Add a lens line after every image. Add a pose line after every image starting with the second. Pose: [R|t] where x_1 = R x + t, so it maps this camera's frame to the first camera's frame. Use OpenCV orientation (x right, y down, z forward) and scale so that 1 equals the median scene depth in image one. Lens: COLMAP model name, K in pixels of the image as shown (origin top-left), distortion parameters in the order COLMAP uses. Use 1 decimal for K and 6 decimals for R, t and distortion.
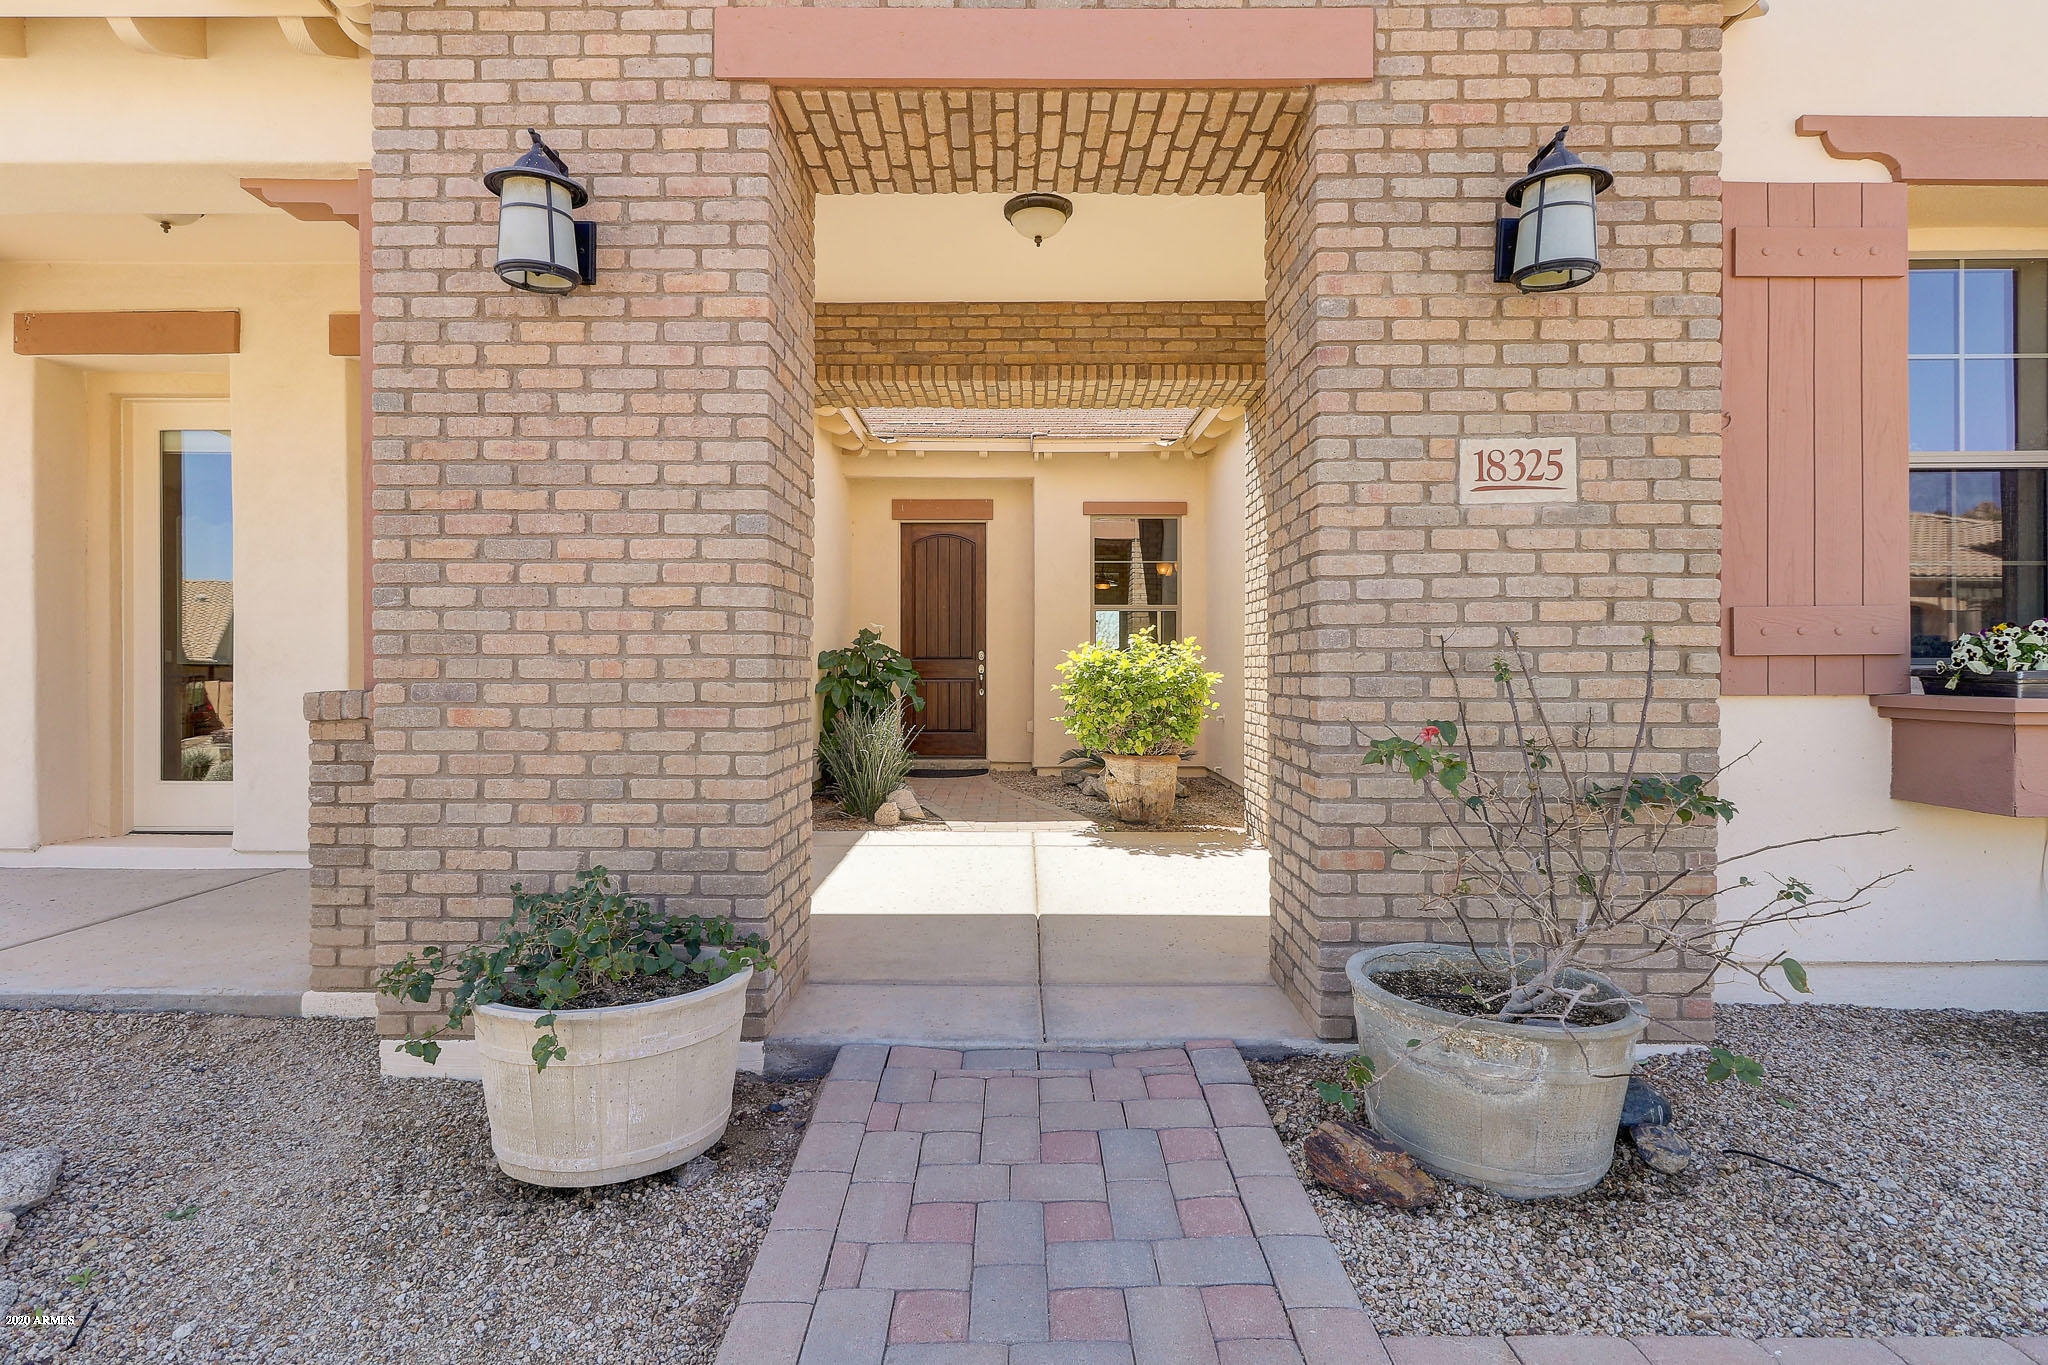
lens RADIAL K [[1006.1, 0, 1040.0], [0, 1006.1, 681.3], [0, 0, 1]] dist [0.000778, 0.000107]
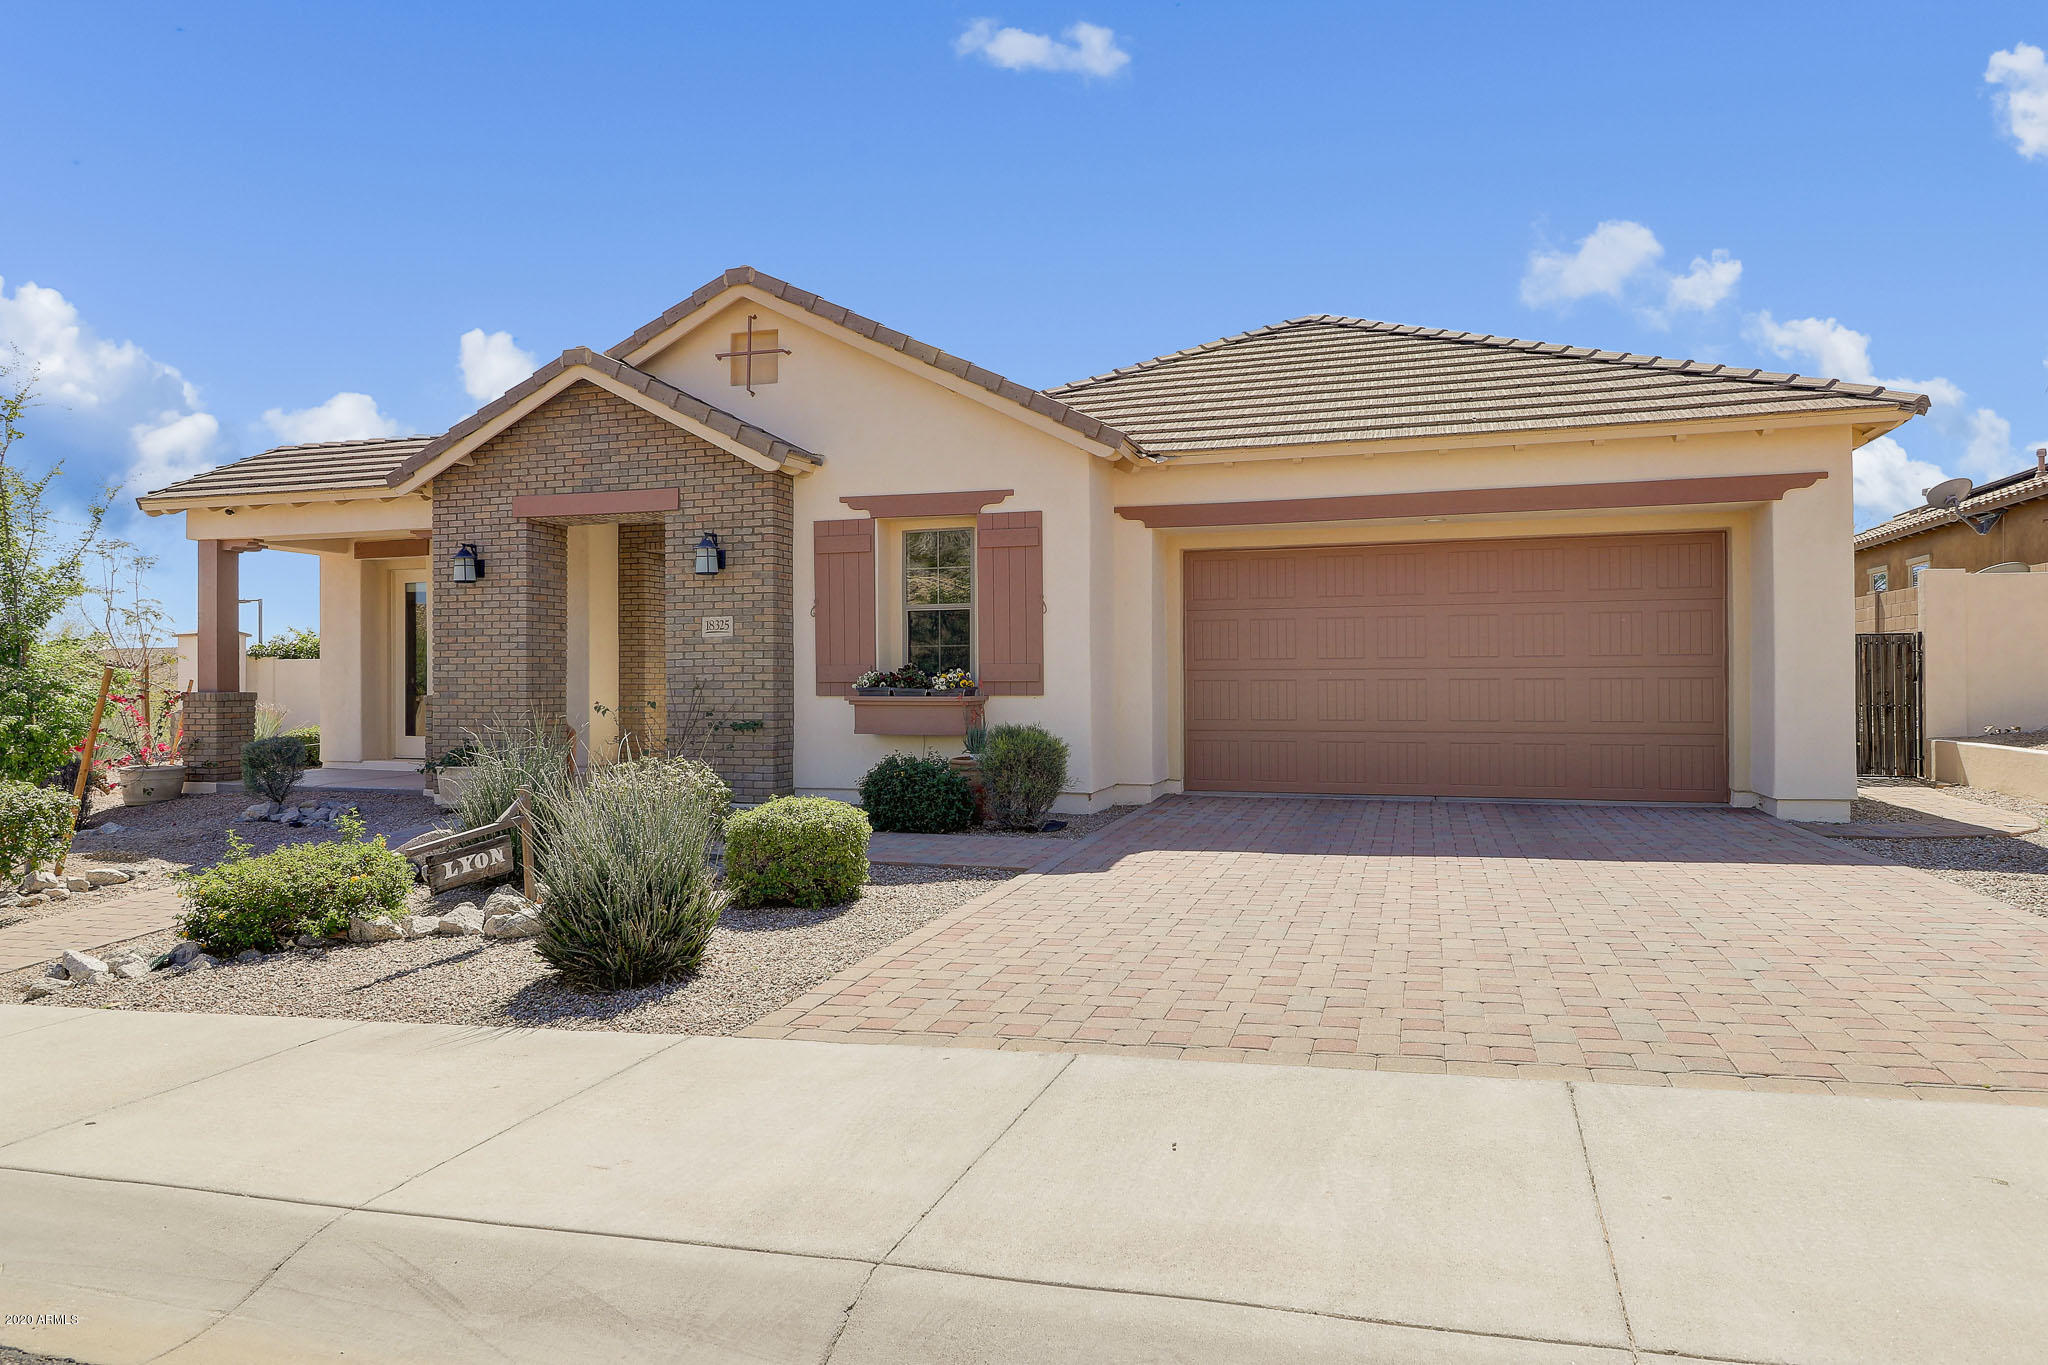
lens RADIAL K [[1205.3, 0, 1029.2], [0, 1205.3, 686.8], [0, 0, 1]] dist [0.005042, 0.000074]
pose [[0.957232, -0.002812, -0.289308, 2.561454], [0.001307, 0.999985, -0.005394, 0.008625], [0.289318, 0.004785, 0.957221, -2.441248]]
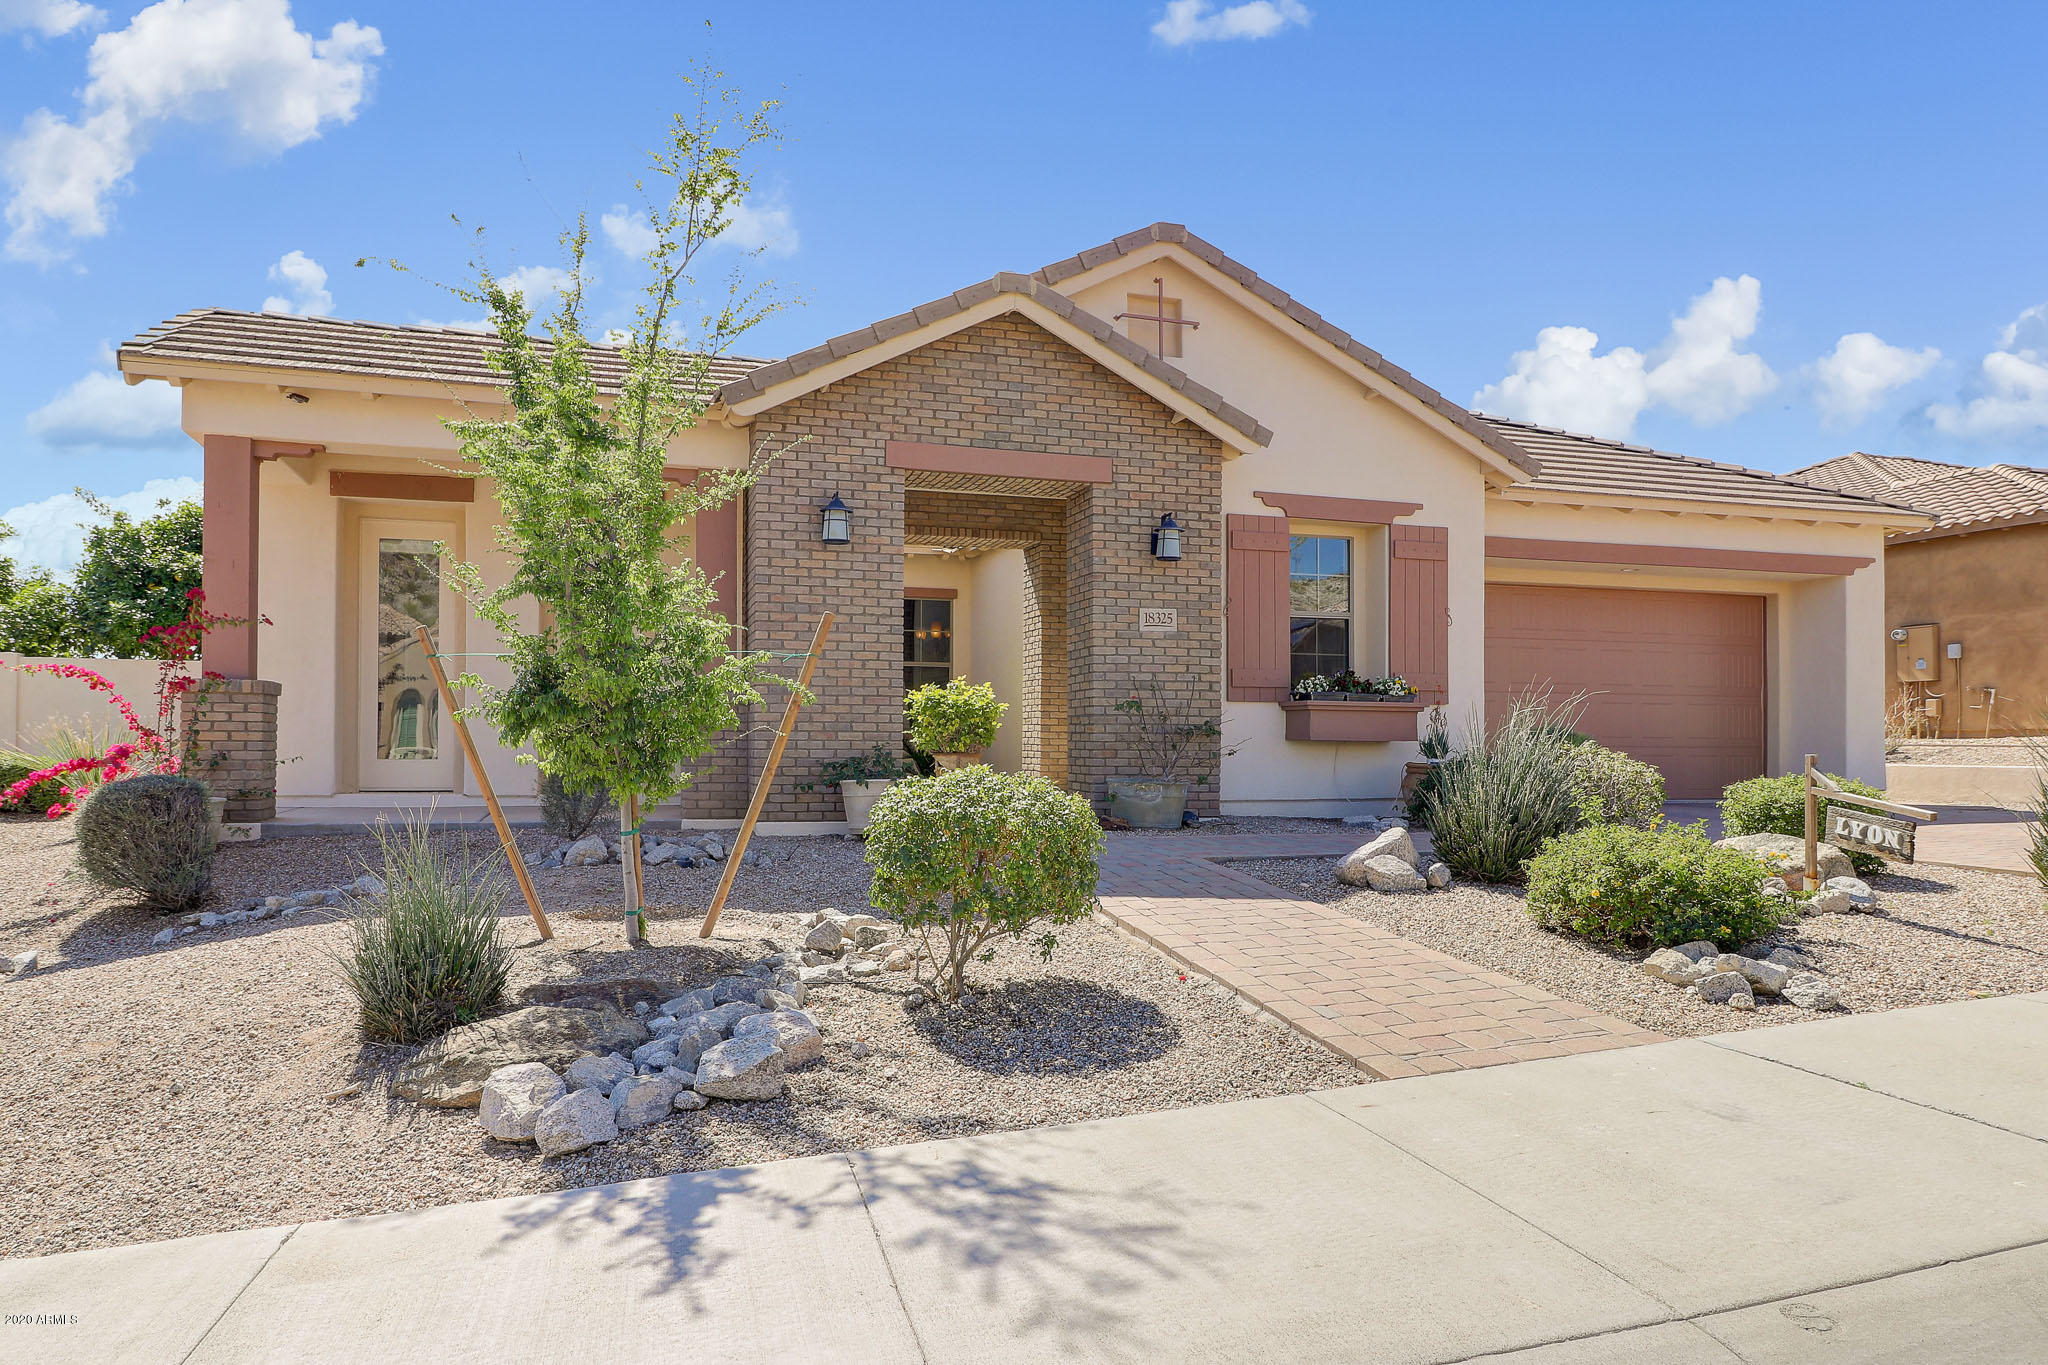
lens RADIAL K [[1215.8, 0, 996.7], [0, 1215.8, 736.9], [0, 0, 1]] dist [0.001670, 0.000546]
pose [[0.960986, 0.007024, 0.276507, -0.934991], [-0.002998, 0.999883, -0.014978, 0.181052], [-0.276580, 0.013564, 0.960895, -2.224543]]
